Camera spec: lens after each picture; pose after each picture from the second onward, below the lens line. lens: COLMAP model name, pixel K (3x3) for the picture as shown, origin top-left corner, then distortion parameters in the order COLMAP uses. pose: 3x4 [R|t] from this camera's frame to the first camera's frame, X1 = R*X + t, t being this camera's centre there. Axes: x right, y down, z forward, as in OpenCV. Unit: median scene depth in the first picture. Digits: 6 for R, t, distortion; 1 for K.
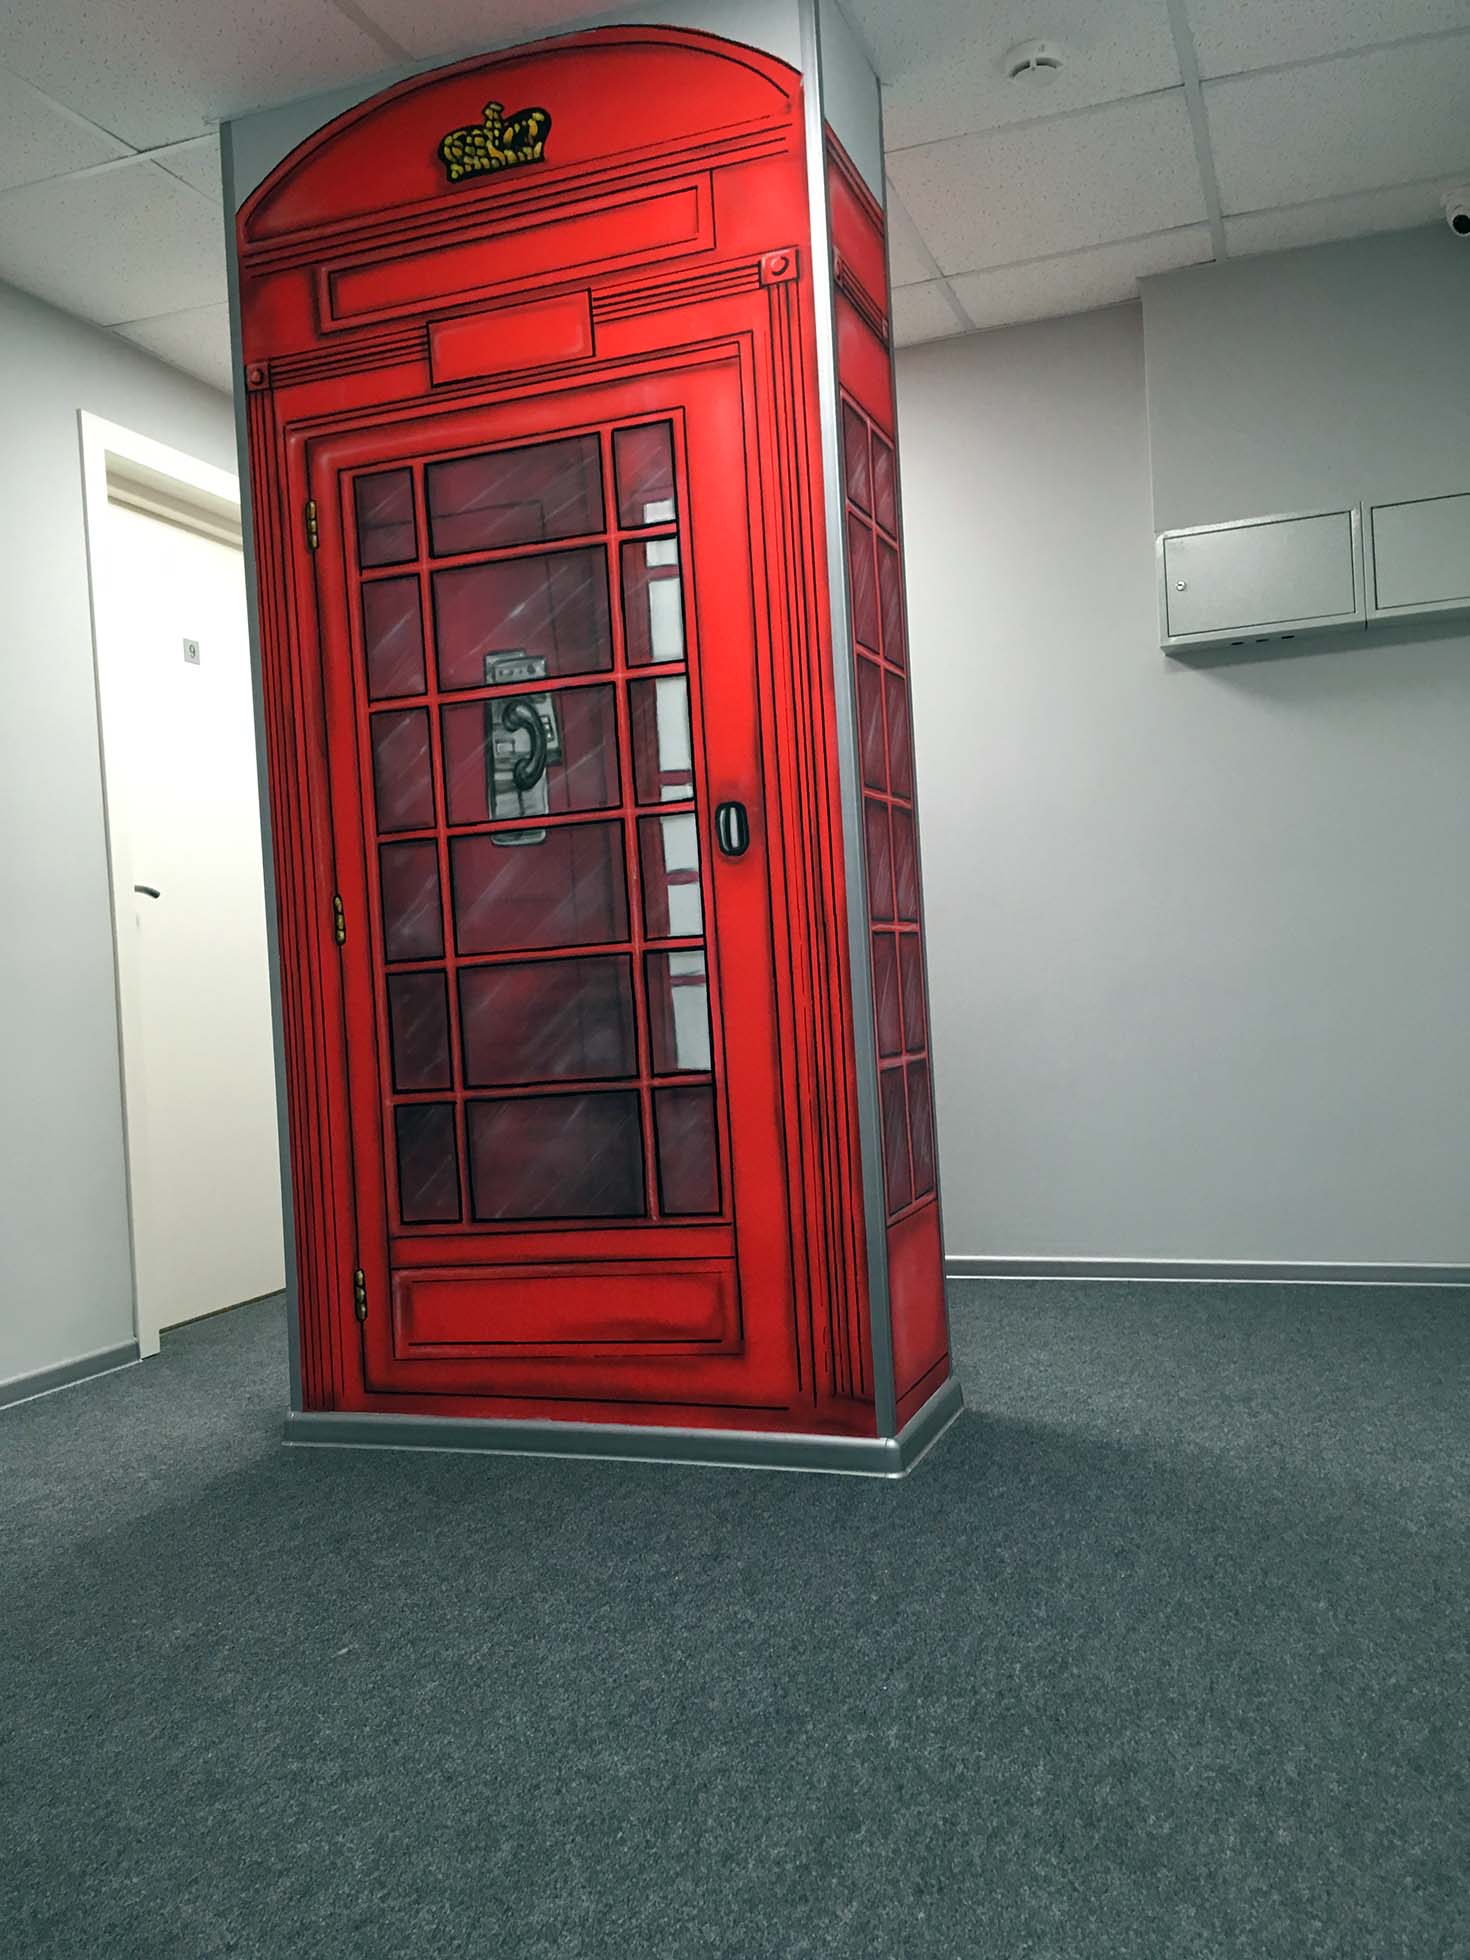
lens RADIAL K [[1652.3, 0, 735.0], [0, 1652.3, 980.0], [0, 0, 1]] dist [0.106226, -0.164520]
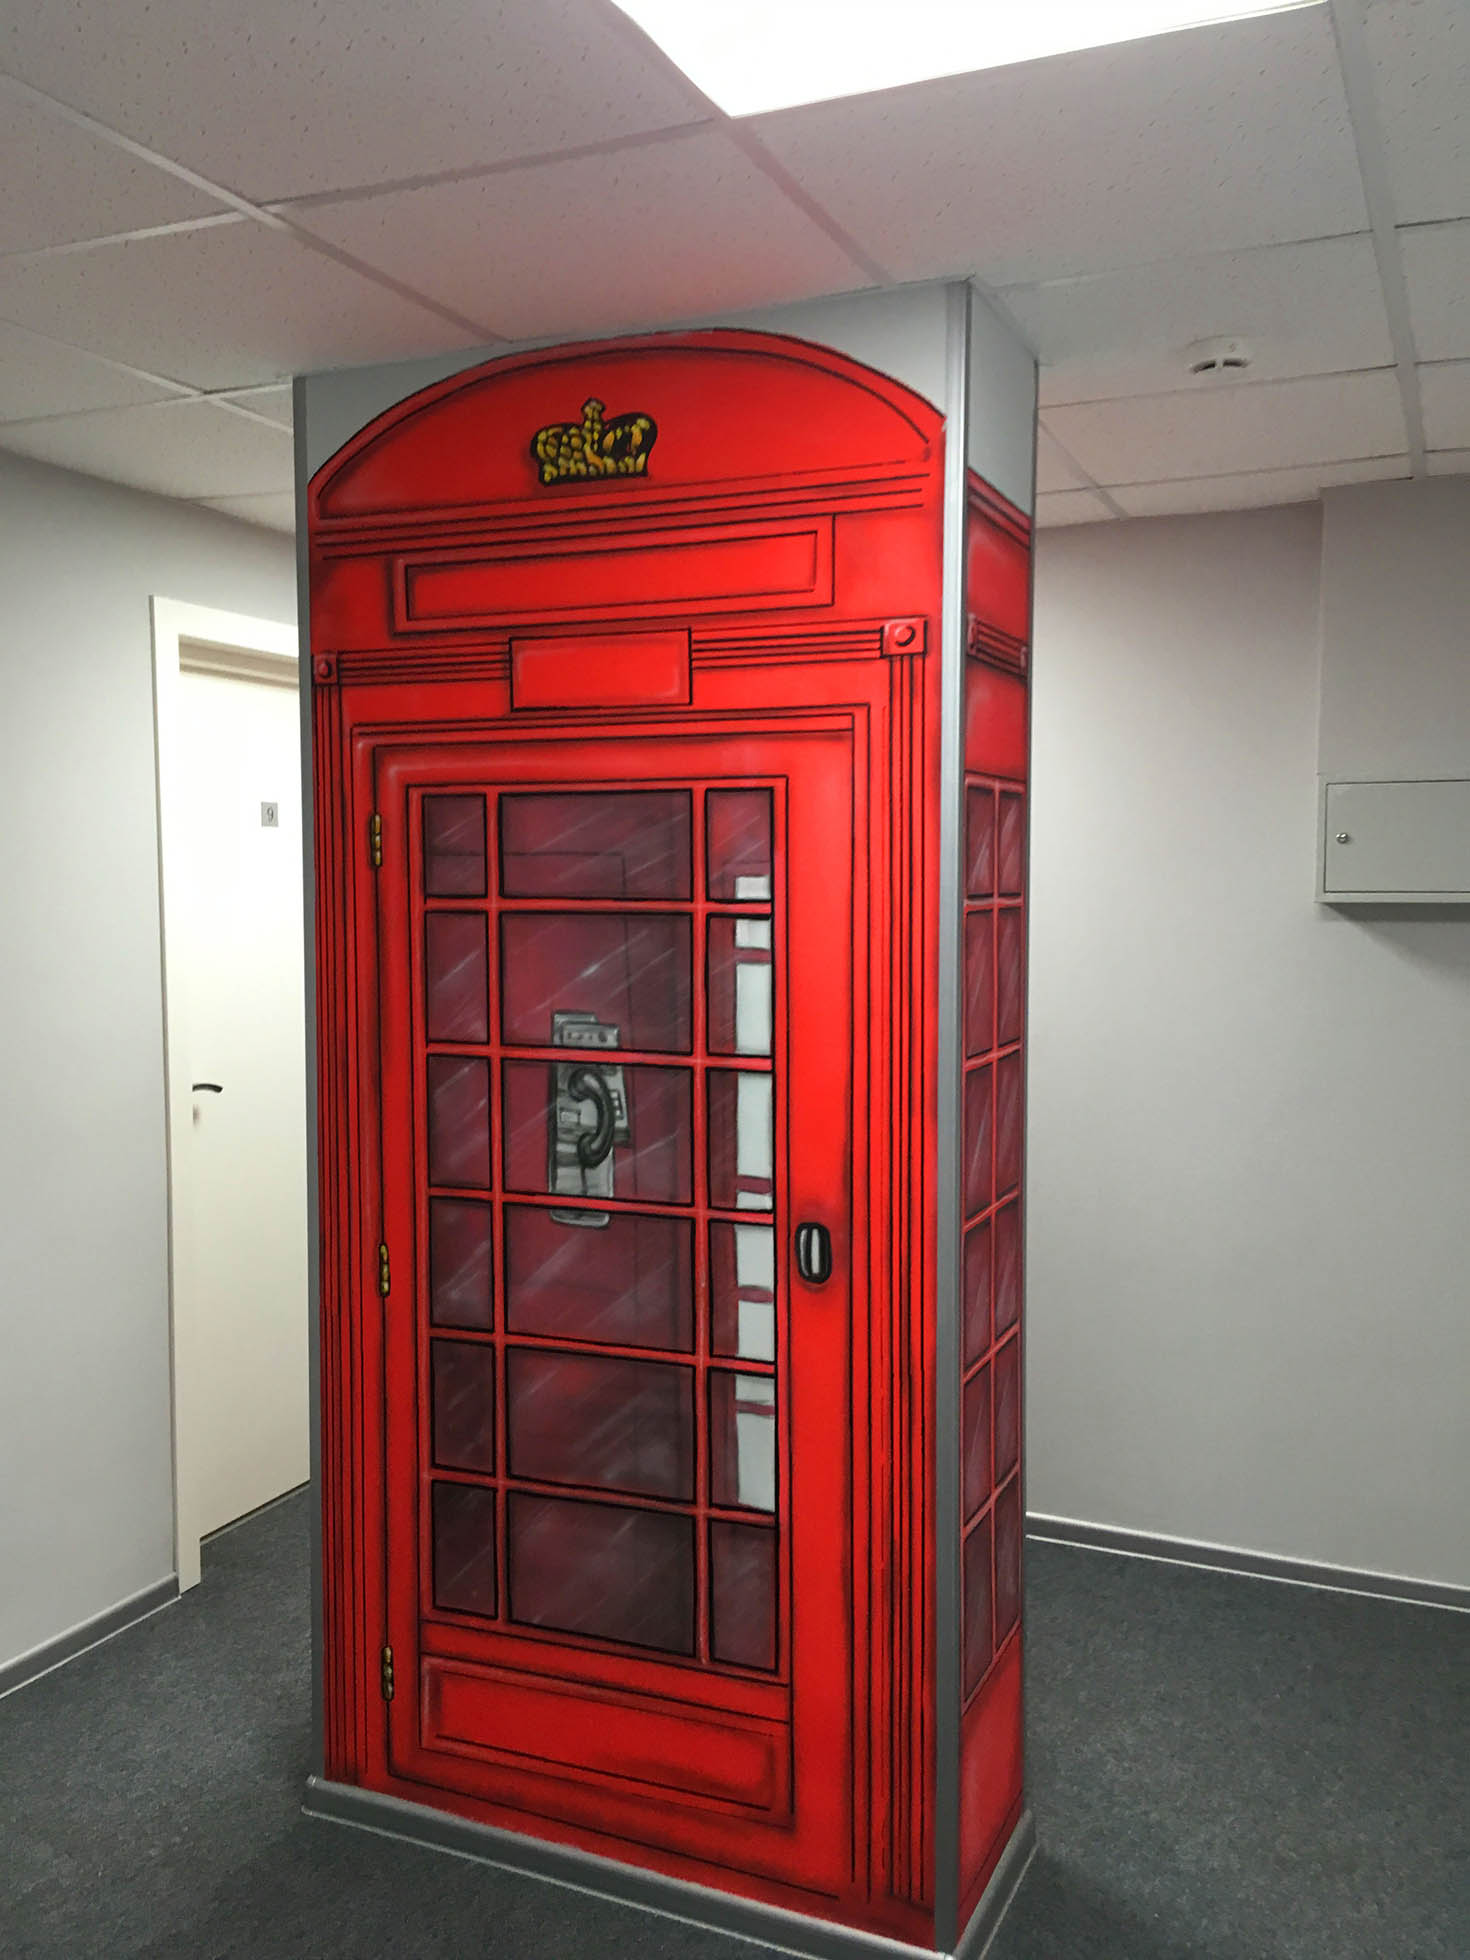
lens RADIAL K [[1652.3, 0, 735.0], [0, 1652.3, 980.0], [0, 0, 1]] dist [0.106226, -0.164520]
pose [[0.996284, 0.059962, -0.061820, 0.002490], [-0.055822, 0.996214, 0.066651, -0.283619], [0.065583, -0.062953, 0.995859, 0.112922]]
